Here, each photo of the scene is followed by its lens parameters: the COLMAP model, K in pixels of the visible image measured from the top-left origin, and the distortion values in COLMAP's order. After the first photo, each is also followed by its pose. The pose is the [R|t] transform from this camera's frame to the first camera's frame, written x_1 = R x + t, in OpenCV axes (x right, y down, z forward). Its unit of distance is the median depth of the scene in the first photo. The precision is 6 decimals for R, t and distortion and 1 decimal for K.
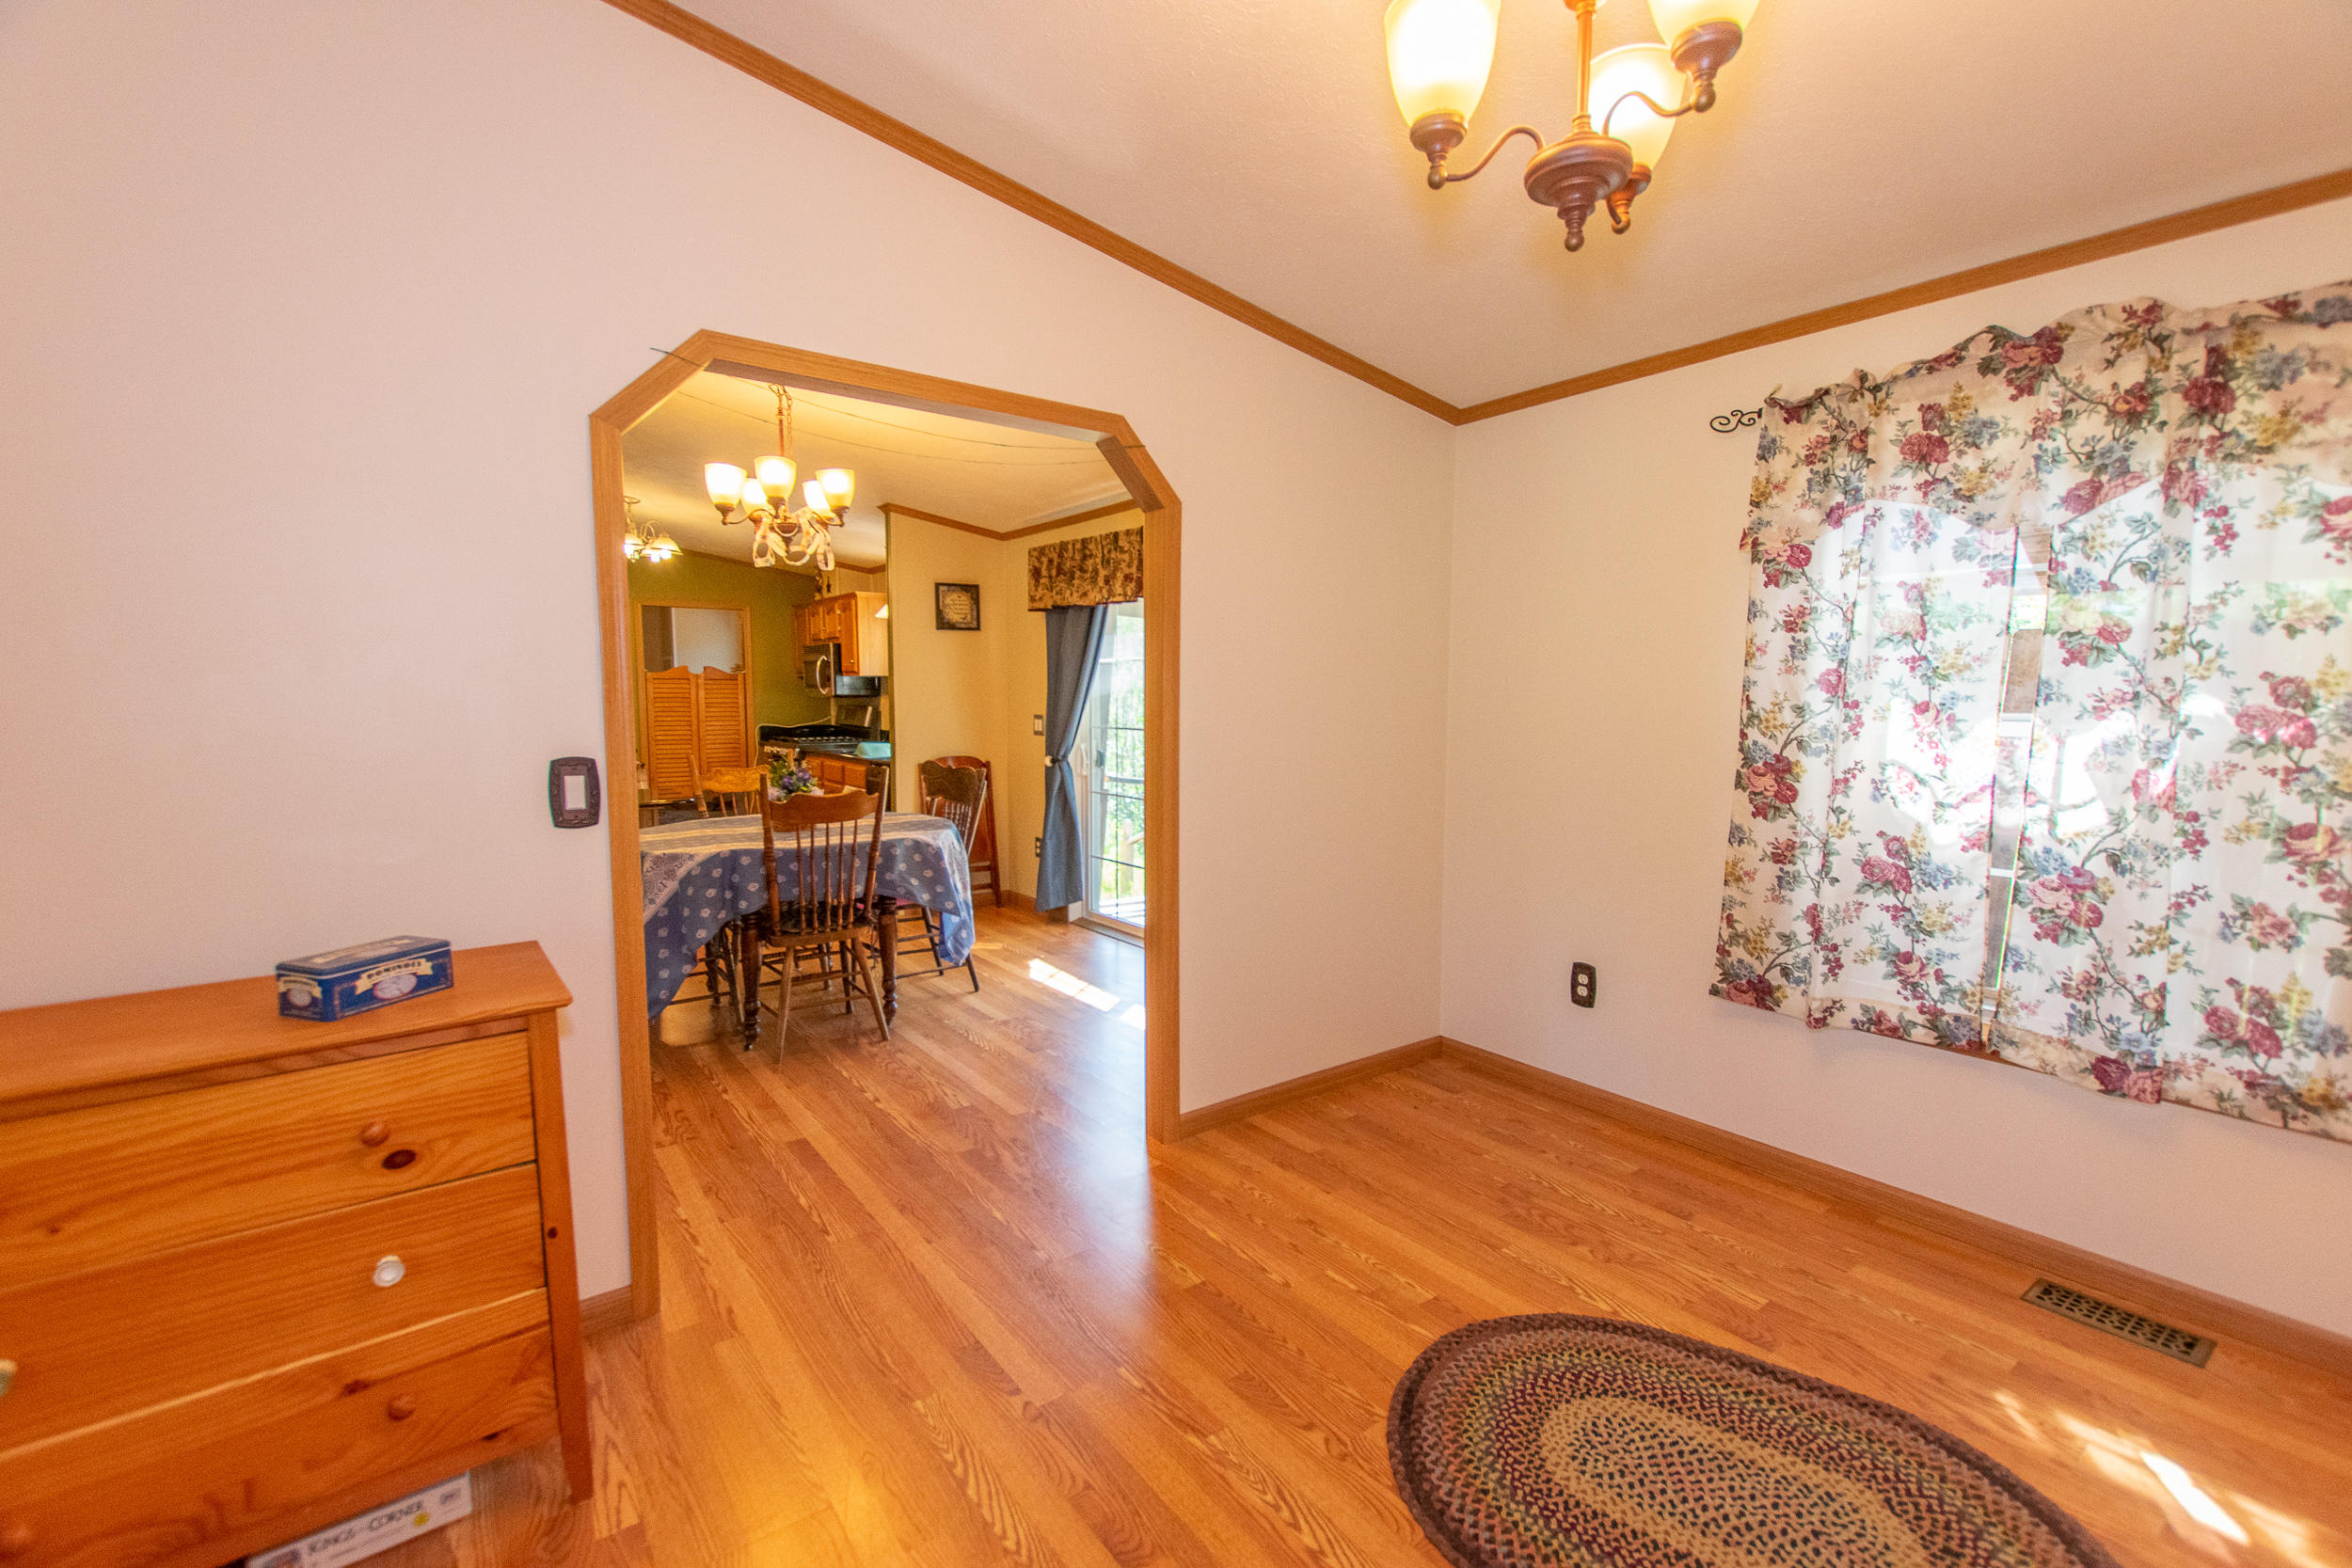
lens RADIAL K [[1019.4, 0, 1178.7], [0, 1019.4, 784.9], [0, 0, 1]] dist [0.002953, -0.000160]
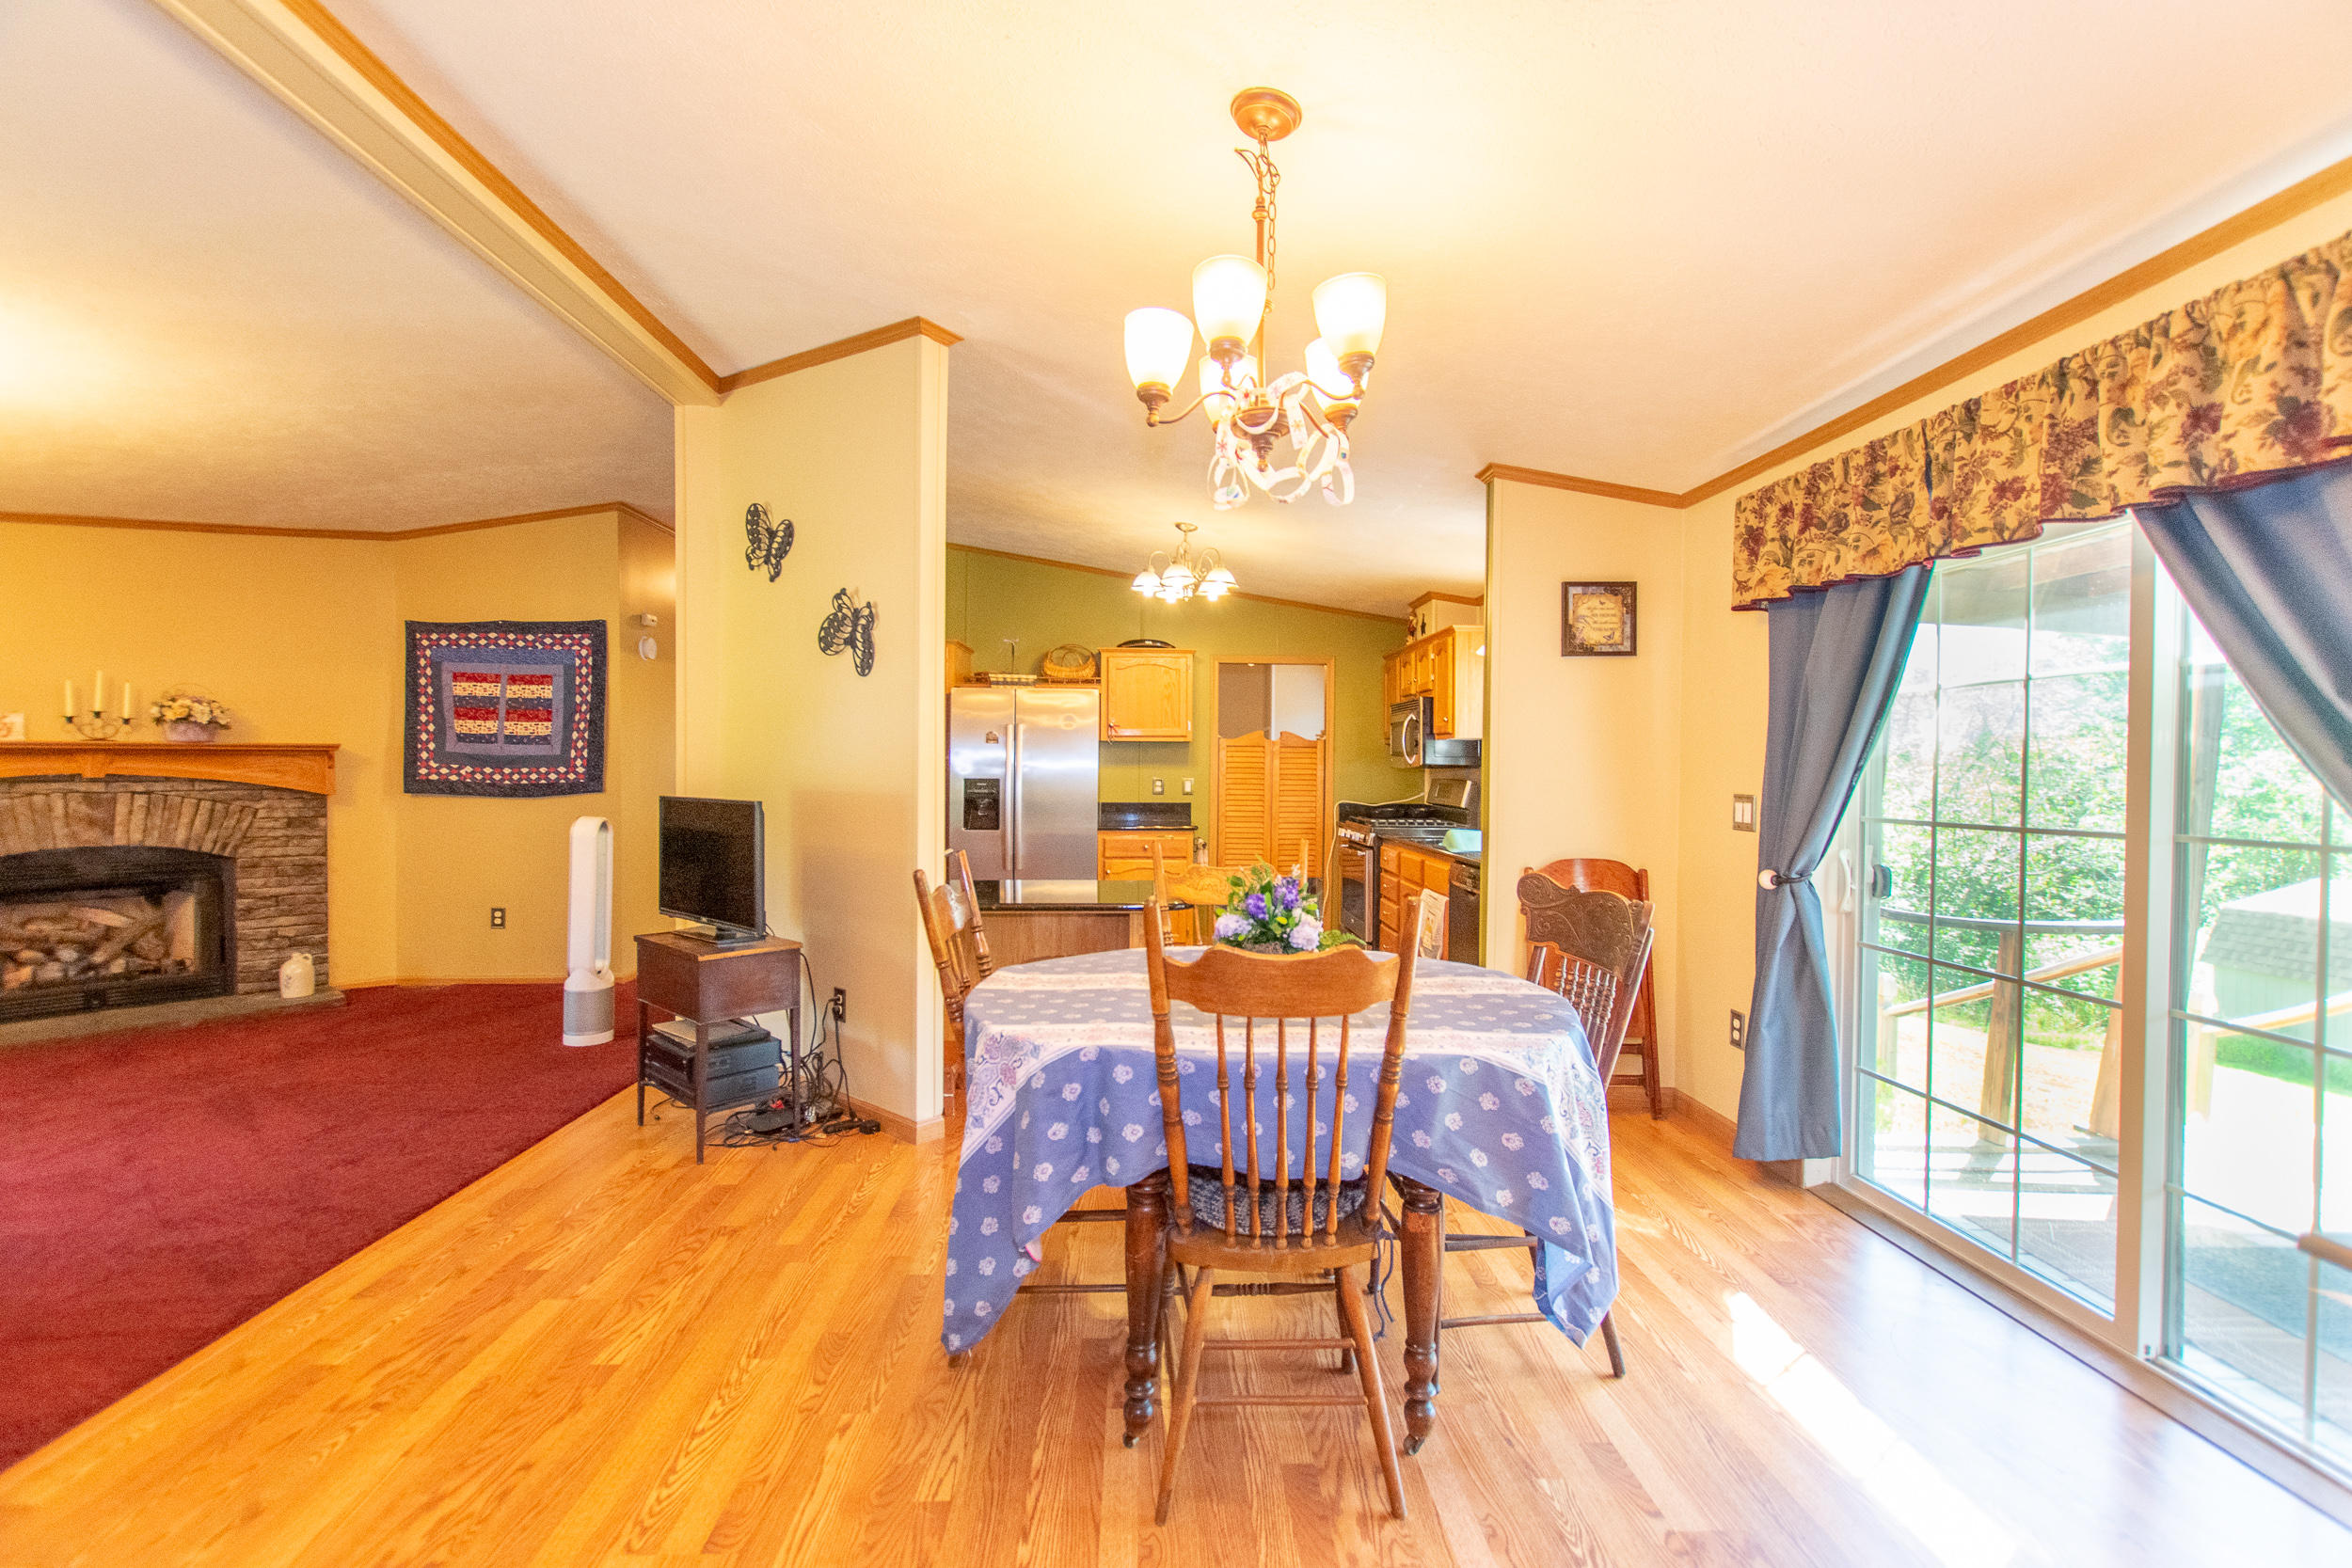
lens RADIAL K [[1019.4, 0, 1176.0], [0, 1019.4, 779.5], [0, 0, 1]] dist [0.002953, -0.000160]
pose [[0.824501, 0.012066, -0.565732, -0.086495], [-0.060181, 0.995972, -0.066466, -0.022930], [0.562651, 0.088848, 0.821906, 0.398410]]
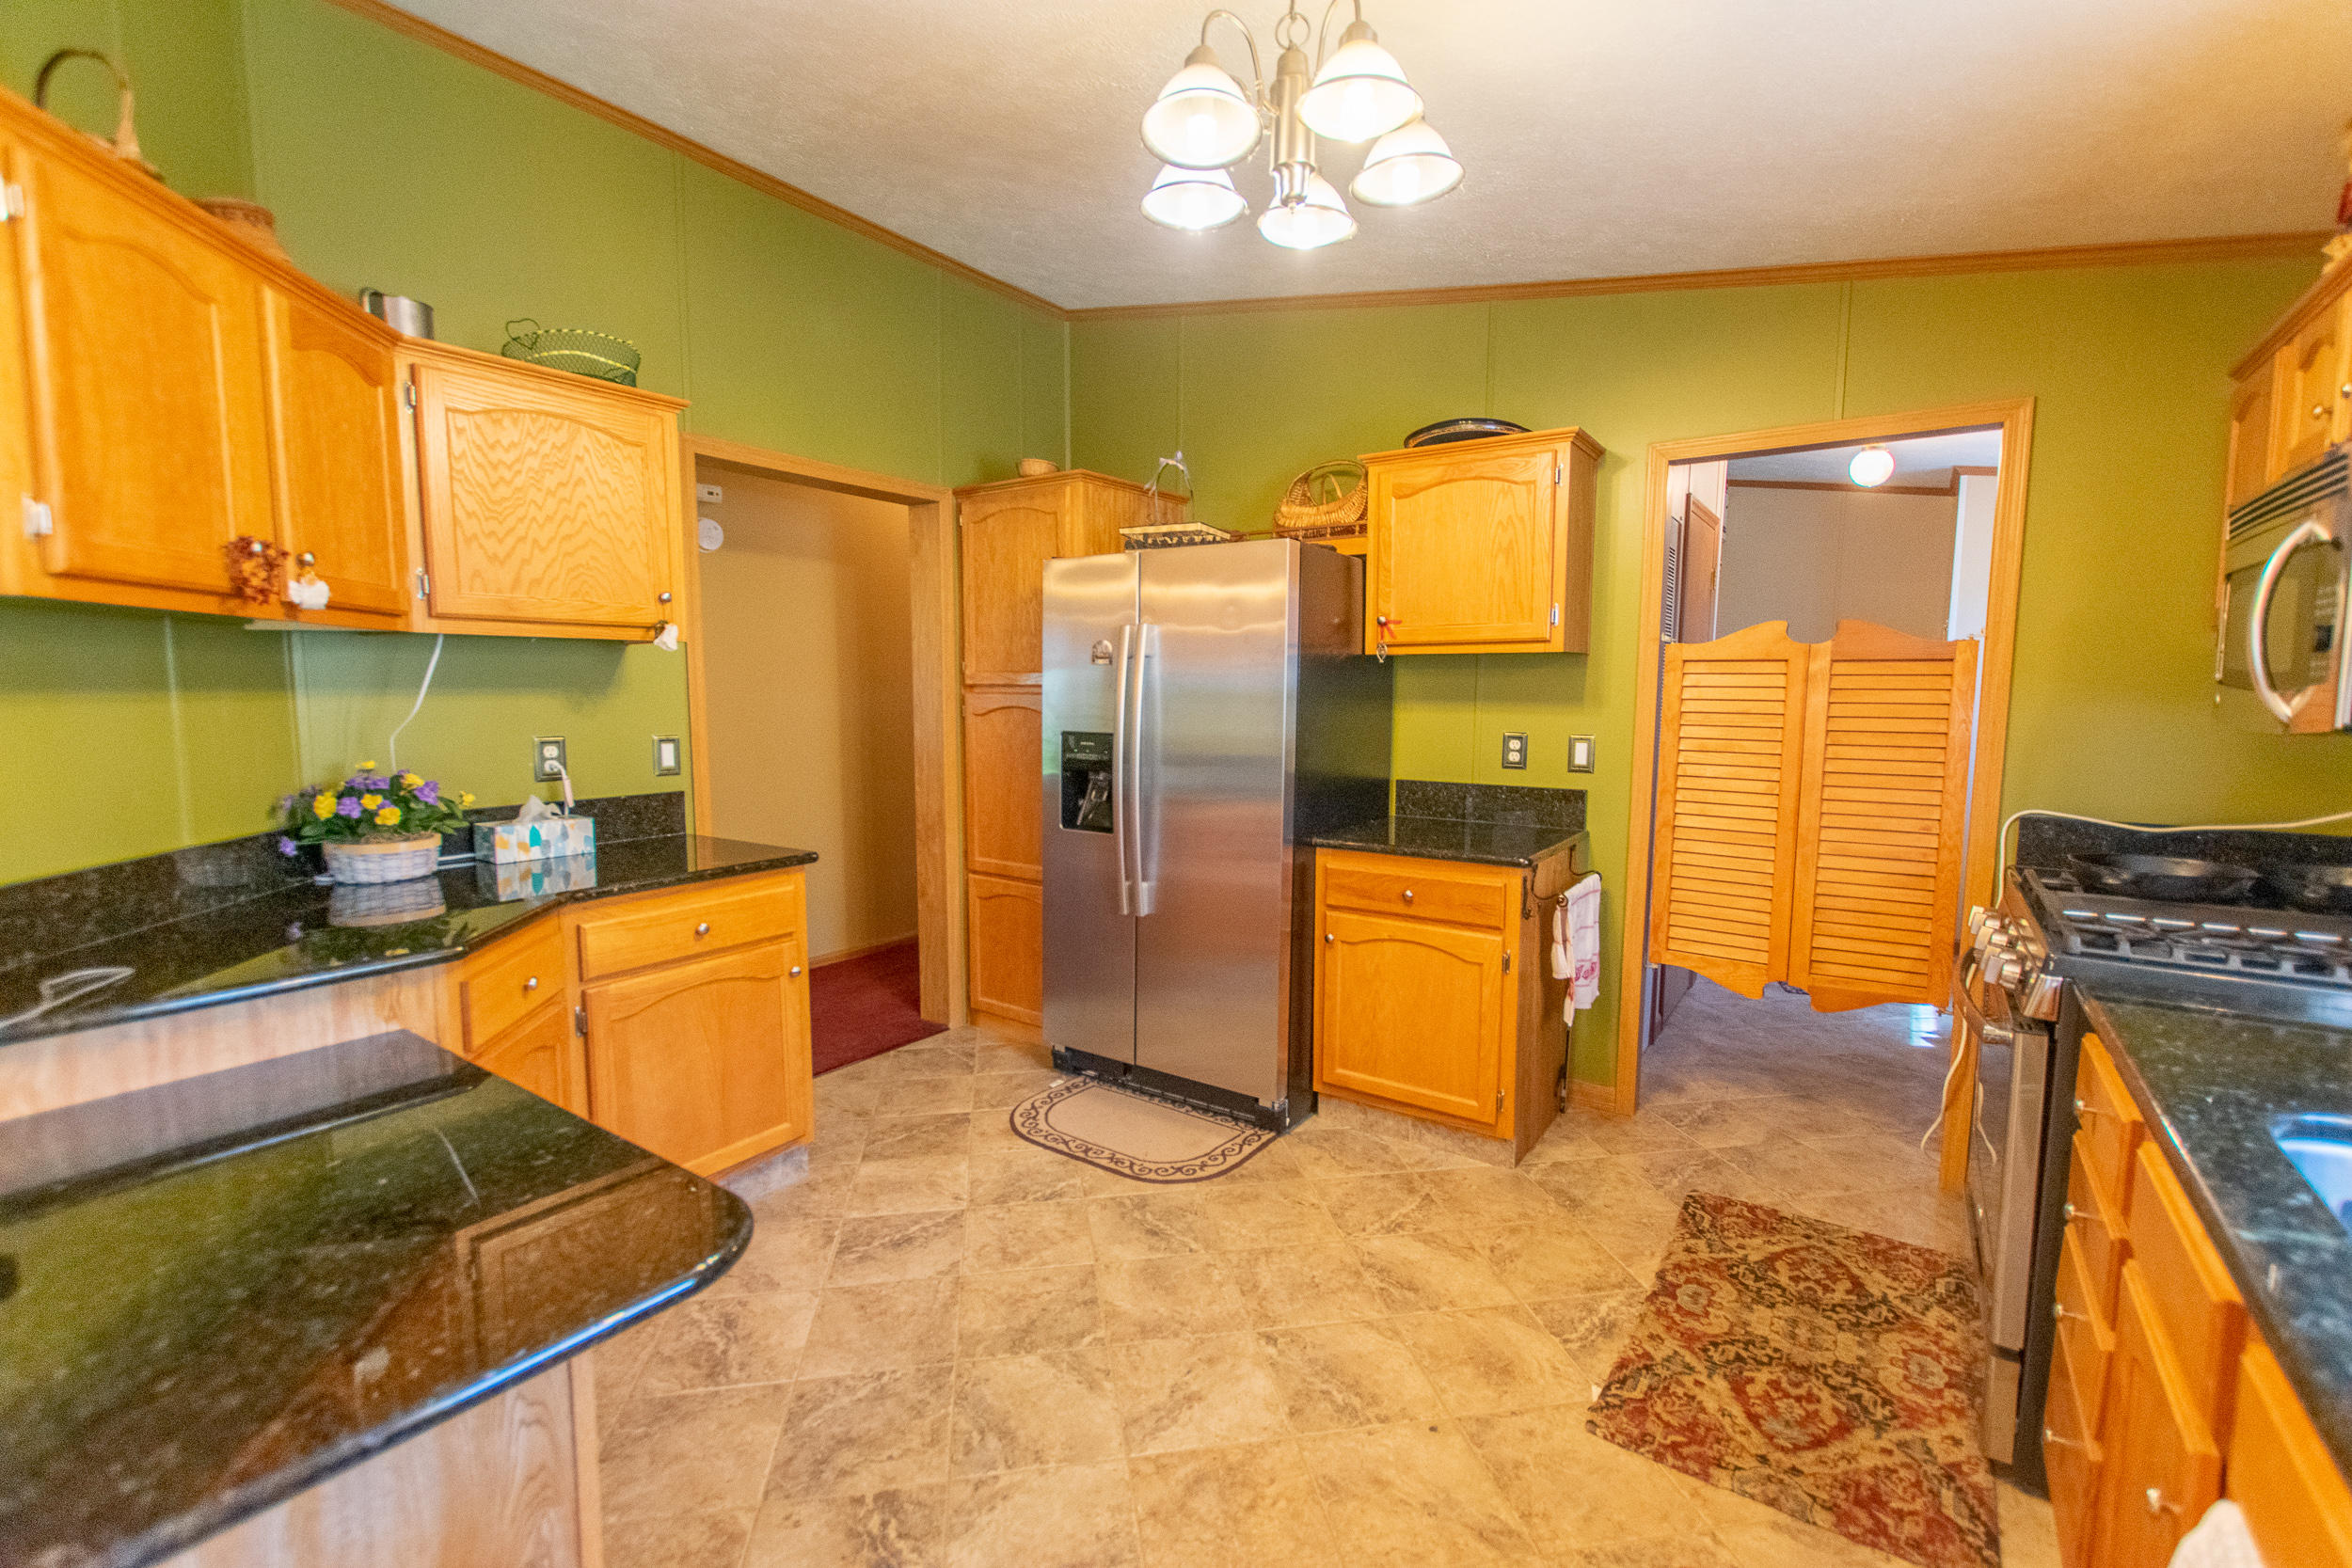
lens RADIAL K [[1019.4, 0, 1178.6], [0, 1019.4, 777.0], [0, 0, 1]] dist [0.002953, -0.000160]
pose [[0.325211, 0.086696, -0.941659, -0.339174], [-0.089768, 0.994122, 0.060524, -0.103158], [0.941371, 0.064848, 0.331082, 1.076985]]
